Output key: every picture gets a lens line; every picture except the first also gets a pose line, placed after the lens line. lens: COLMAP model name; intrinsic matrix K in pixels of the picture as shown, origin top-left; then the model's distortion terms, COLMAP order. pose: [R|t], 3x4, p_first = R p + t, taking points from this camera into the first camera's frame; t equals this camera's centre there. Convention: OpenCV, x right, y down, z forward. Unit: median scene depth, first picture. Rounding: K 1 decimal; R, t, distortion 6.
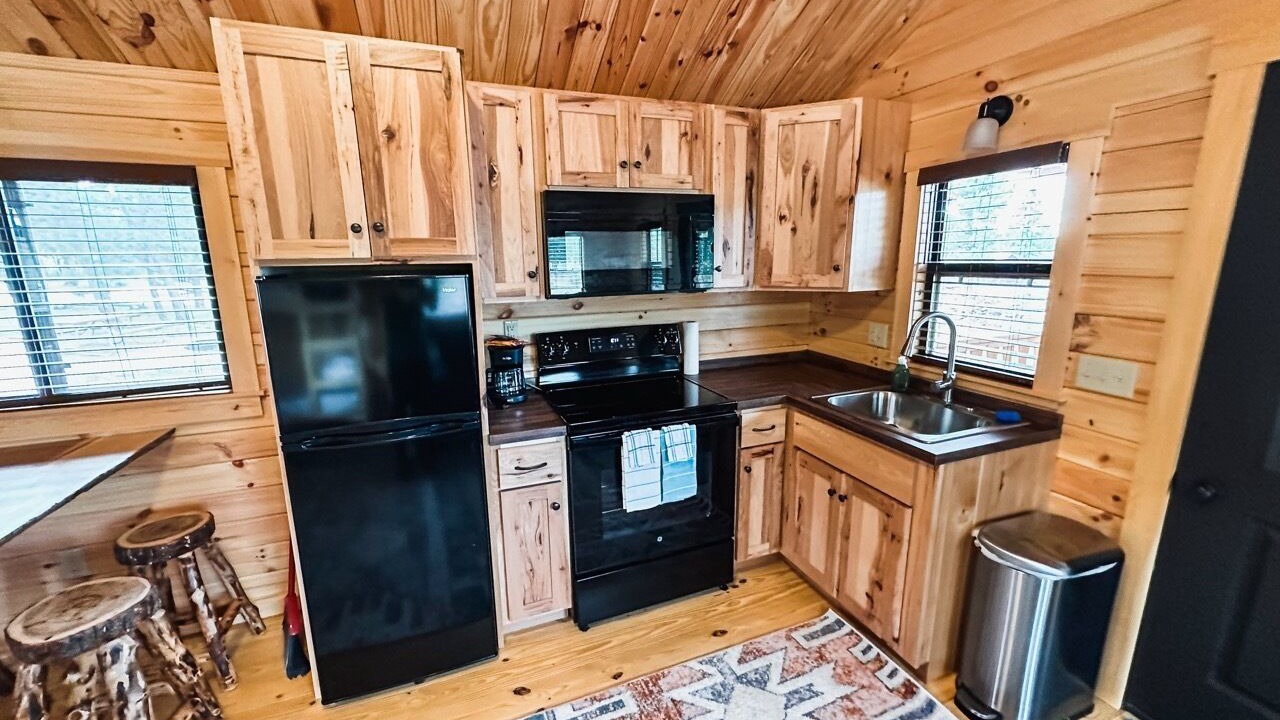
lens RADIAL K [[508.3, 0, 640.0], [0, 508.3, 360.0], [0, 0, 1]] dist [-0.000801, -0.000016]
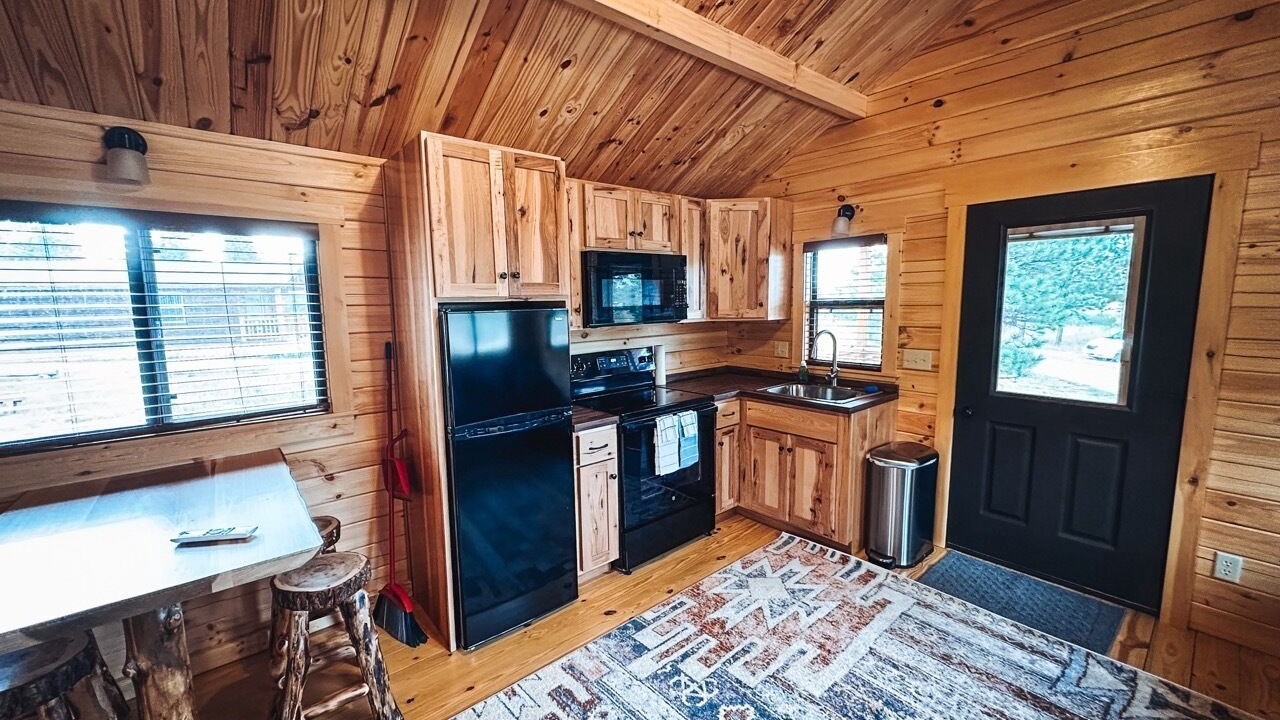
lens RADIAL K [[508.3, 0, 640.0], [0, 508.3, 360.0], [0, 0, 1]] dist [-0.000801, -0.000016]
pose [[0.944055, -0.043069, 0.326962, -0.512826], [0.073174, 0.994078, -0.080334, 0.088177], [-0.321566, 0.099765, 0.941617, -0.328214]]
